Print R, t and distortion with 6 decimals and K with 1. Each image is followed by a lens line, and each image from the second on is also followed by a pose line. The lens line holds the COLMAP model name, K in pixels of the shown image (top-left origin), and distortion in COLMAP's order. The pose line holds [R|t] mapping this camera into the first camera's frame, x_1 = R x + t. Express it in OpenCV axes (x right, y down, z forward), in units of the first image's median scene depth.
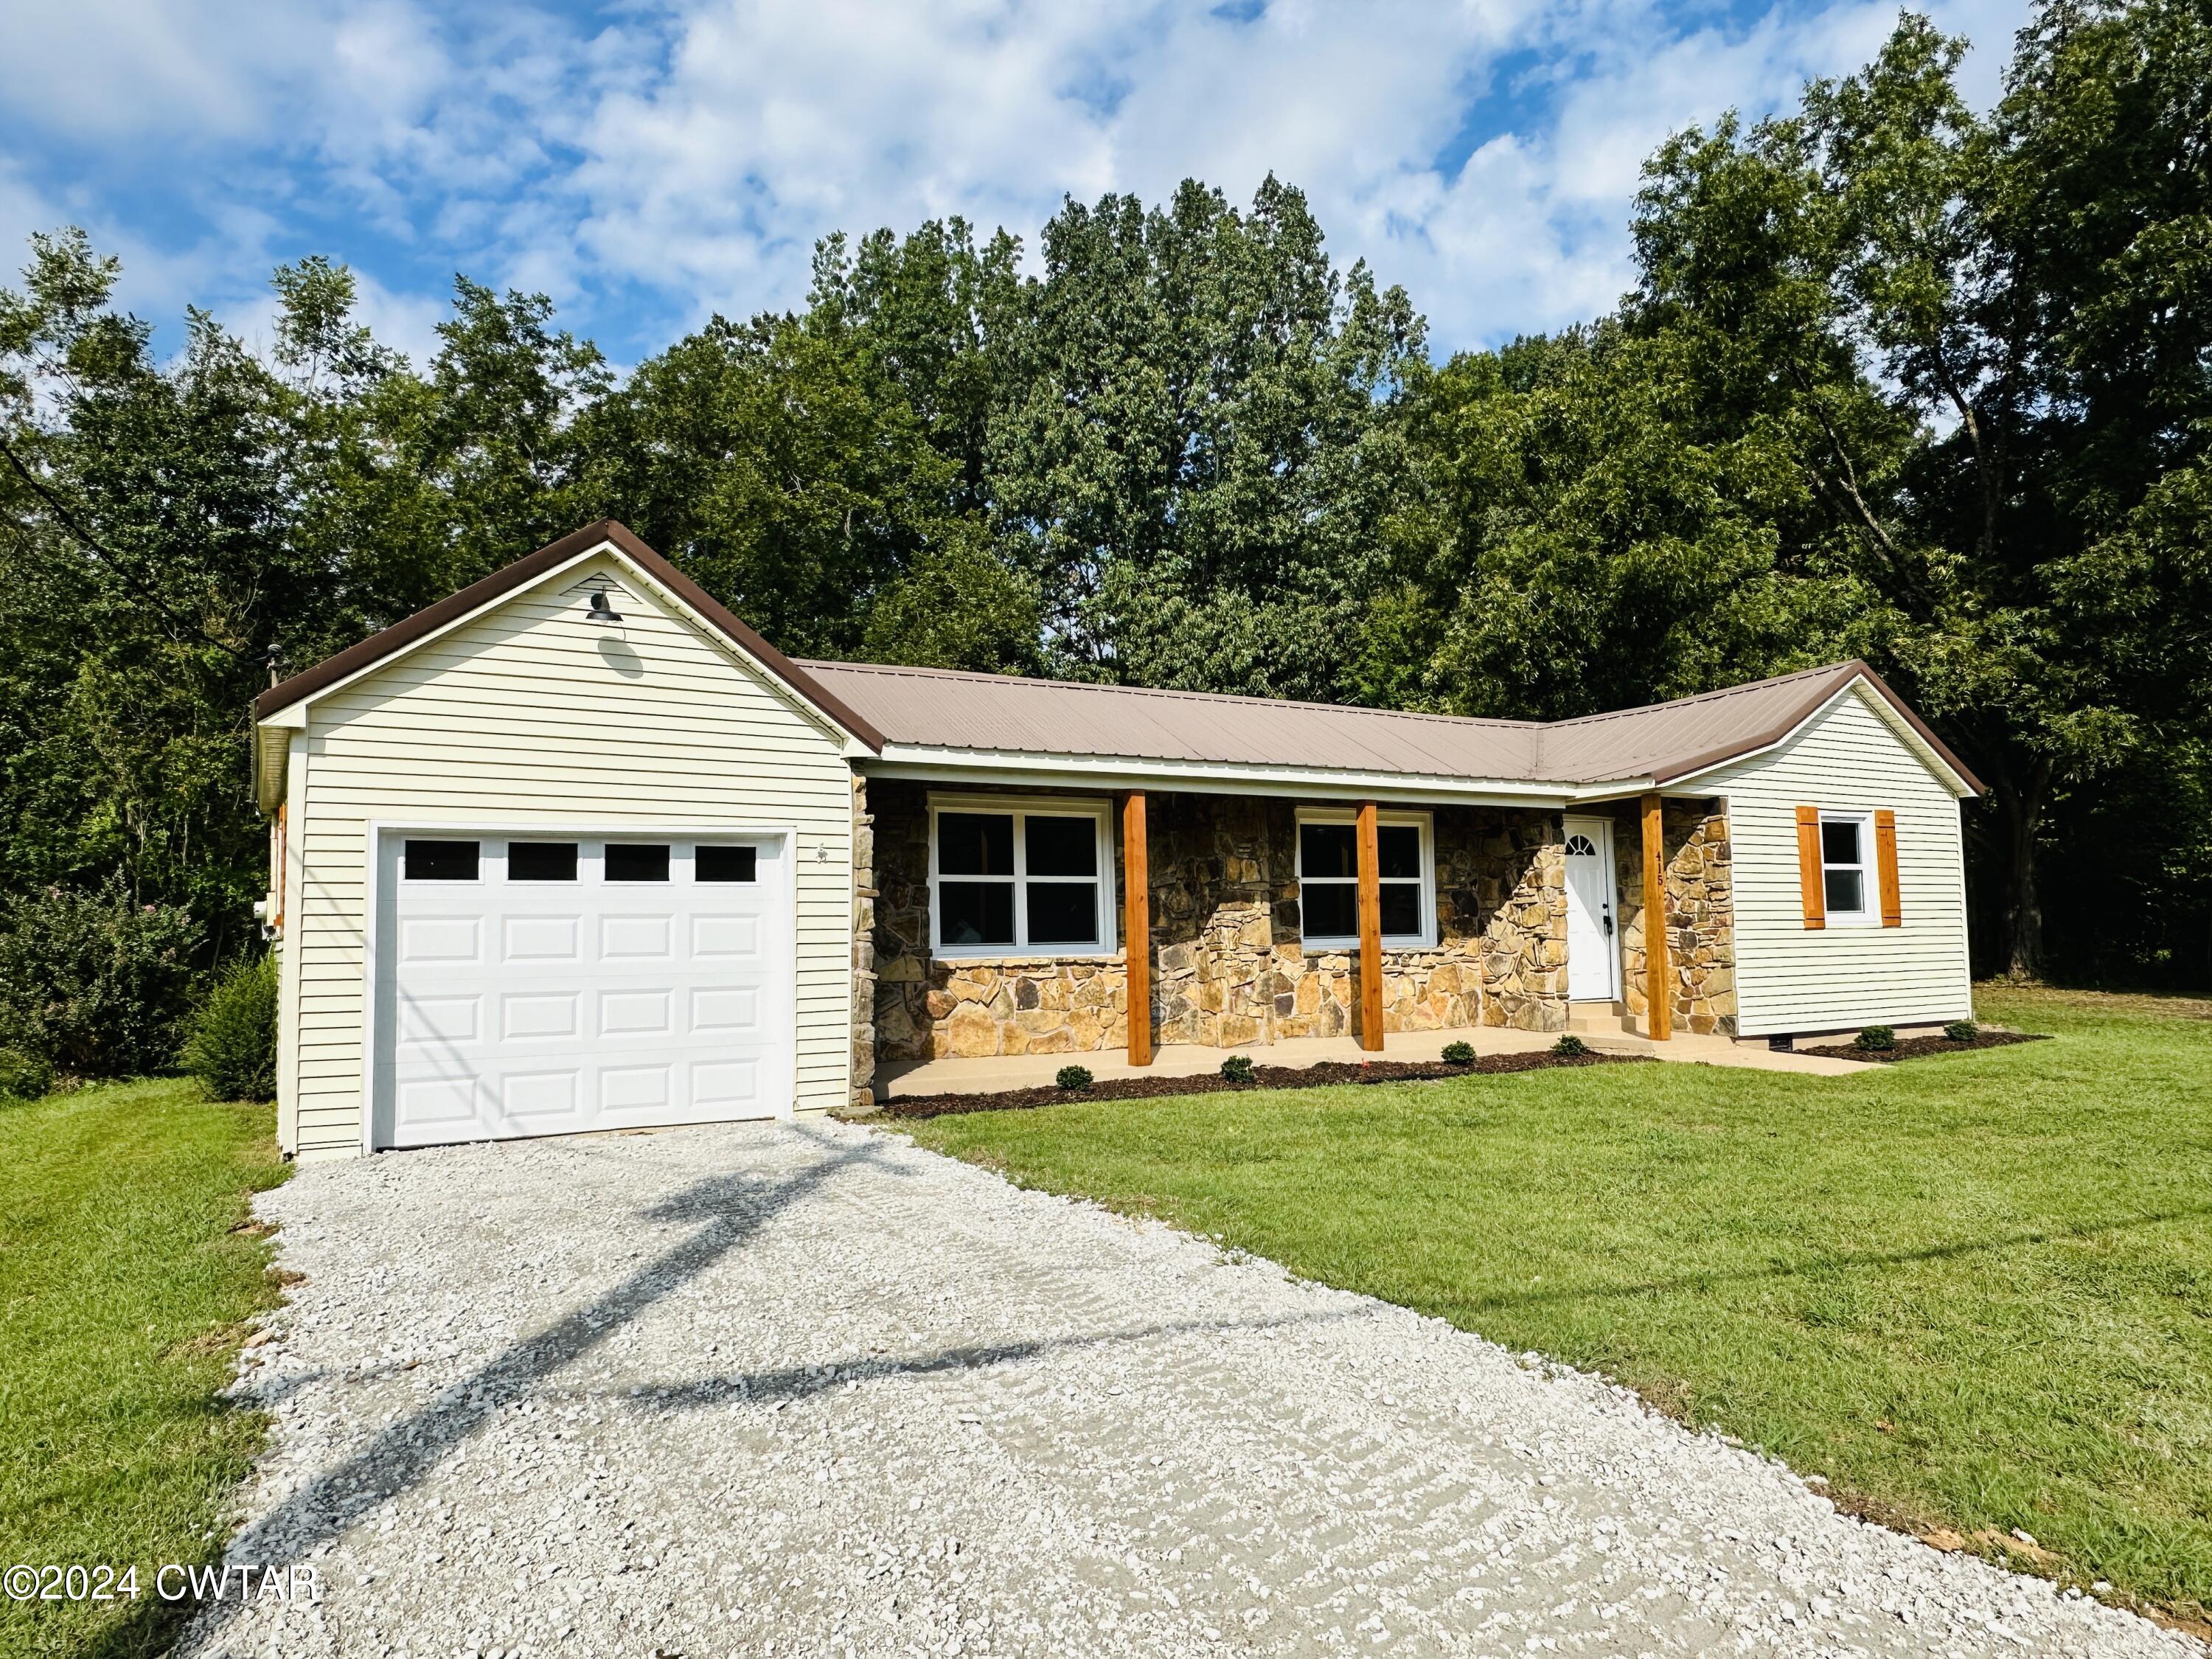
lens RADIAL K [[1417.3, 0, 1106.0], [0, 1417.3, 829.5], [0, 0, 1]] dist [0.003324, -0.000692]
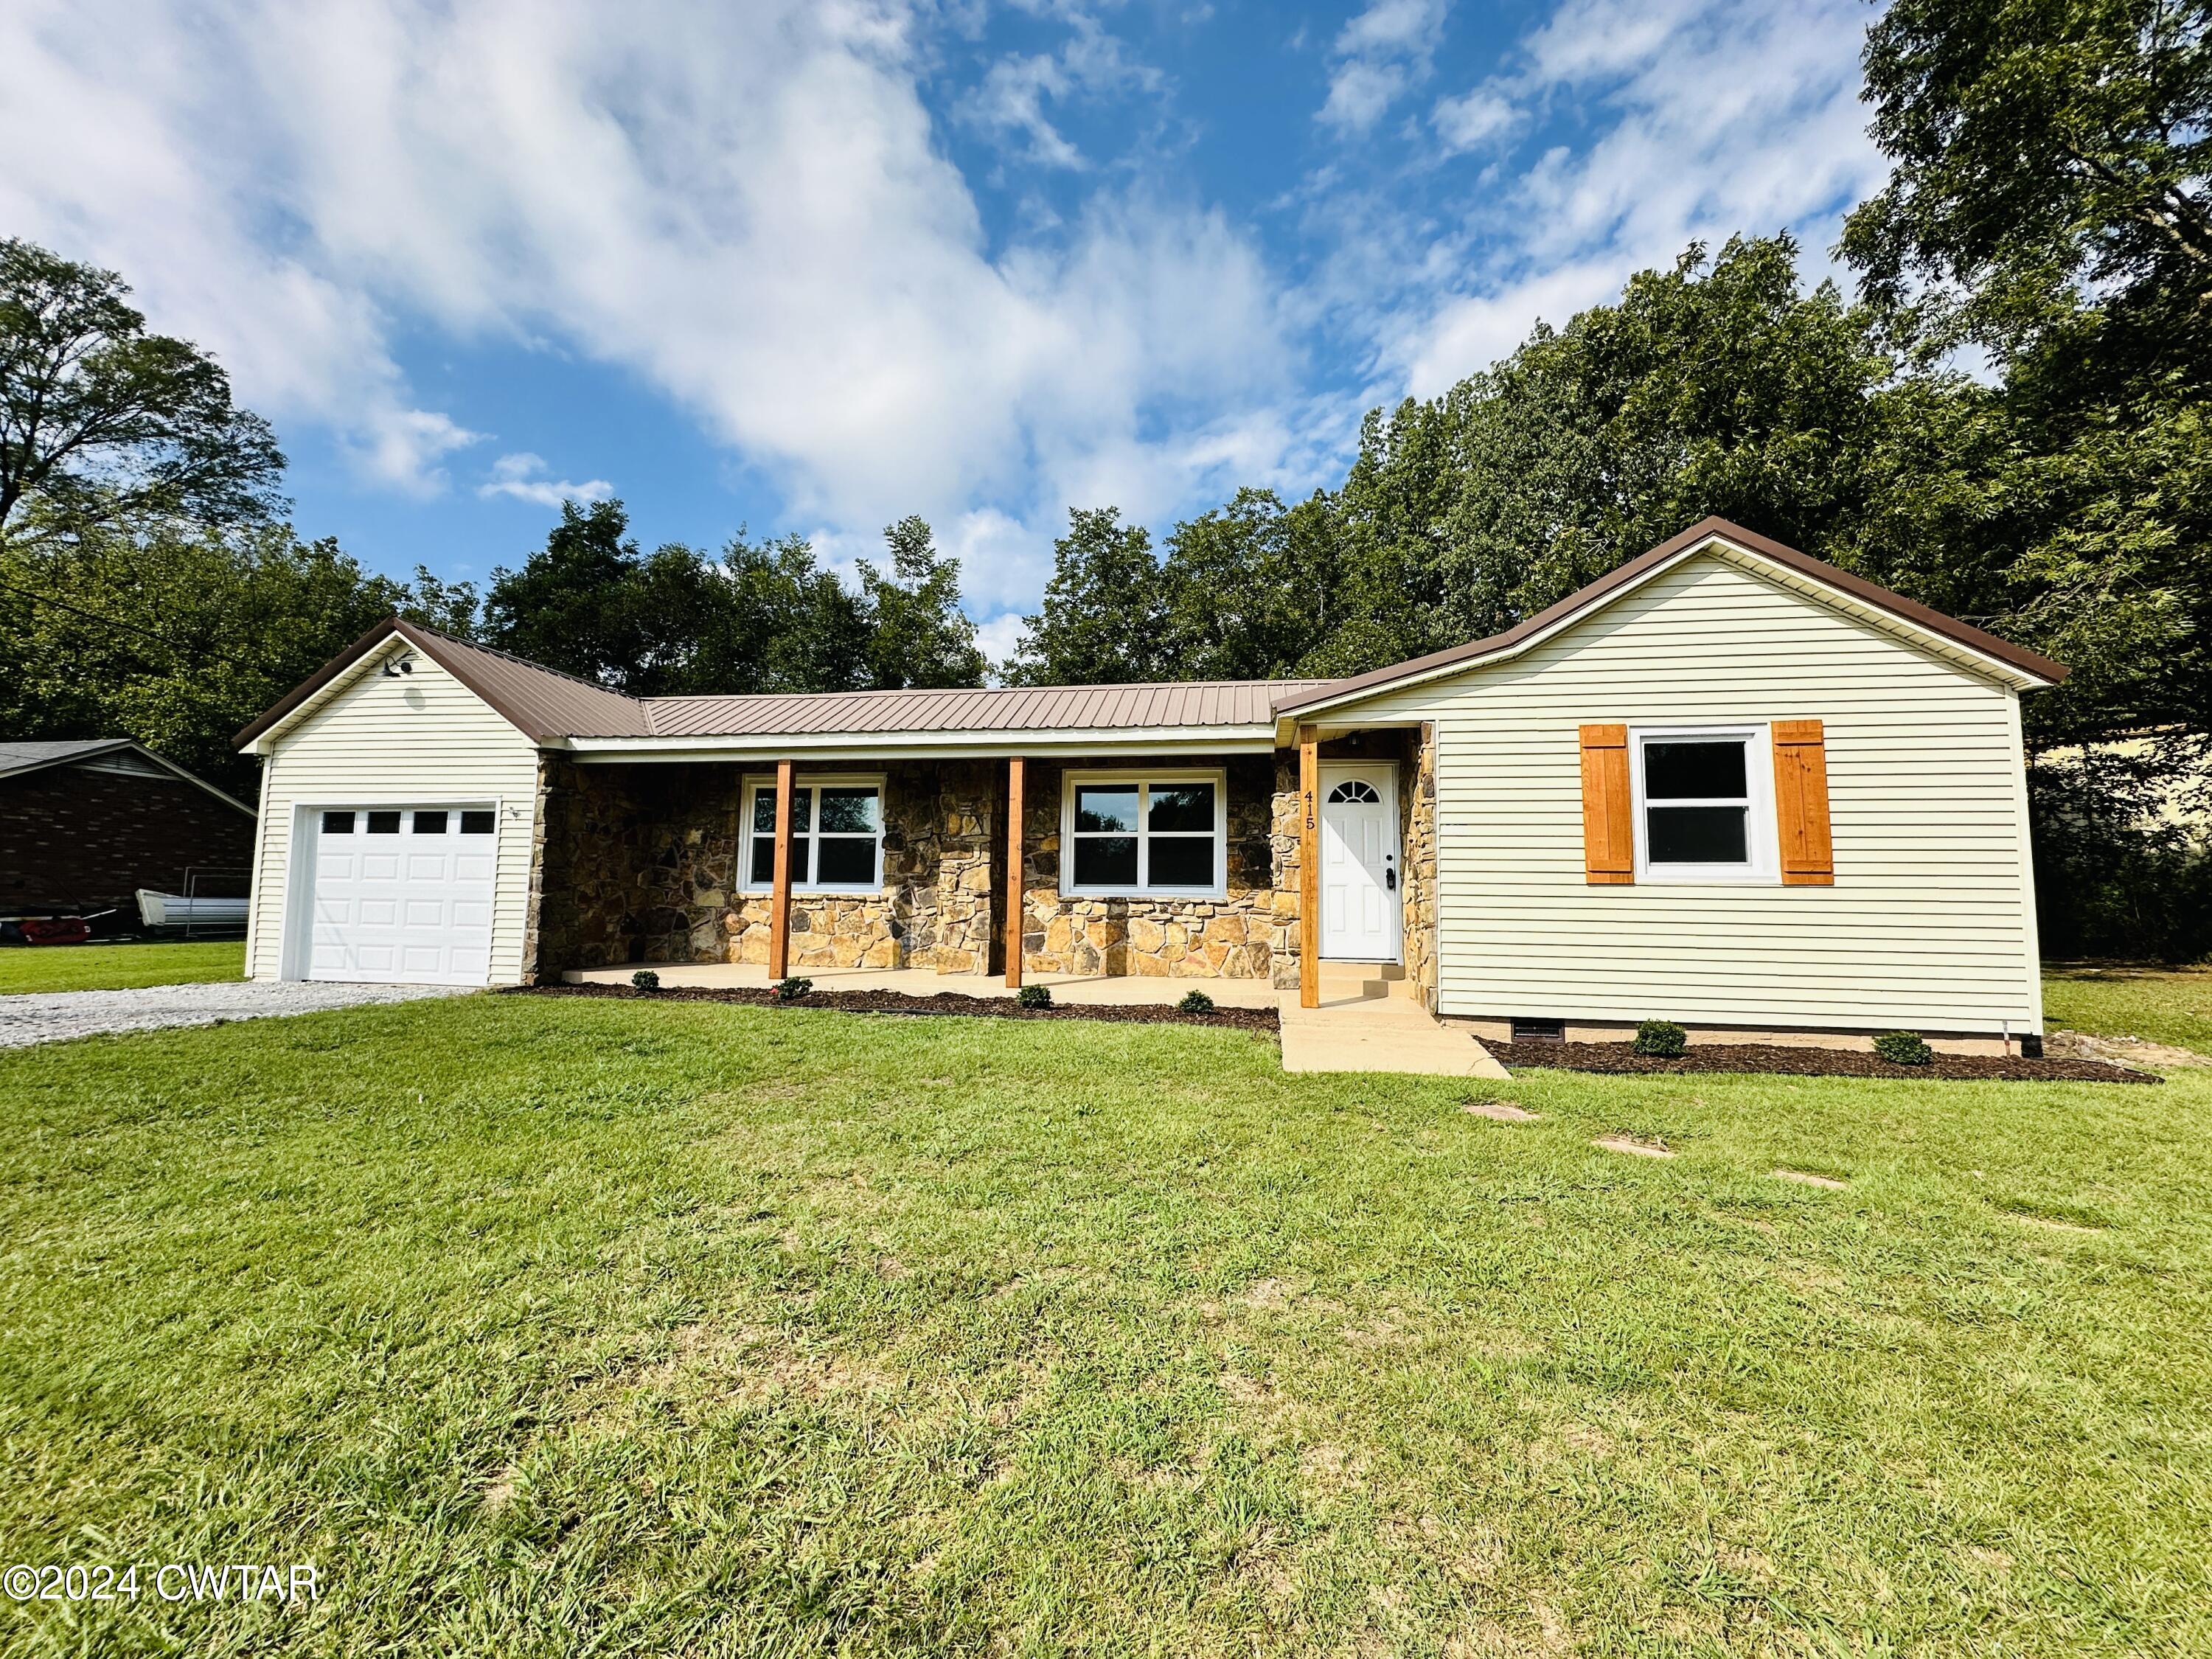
lens RADIAL K [[882.6, 0, 1106.0], [0, 882.6, 829.5], [0, 0, 1]] dist [-0.001868, 0.000520]
pose [[0.763599, -0.025014, -0.645206, 0.655185], [0.023032, 0.999669, -0.011498, 0.043402], [0.645280, -0.006080, 0.763922, 0.512642]]
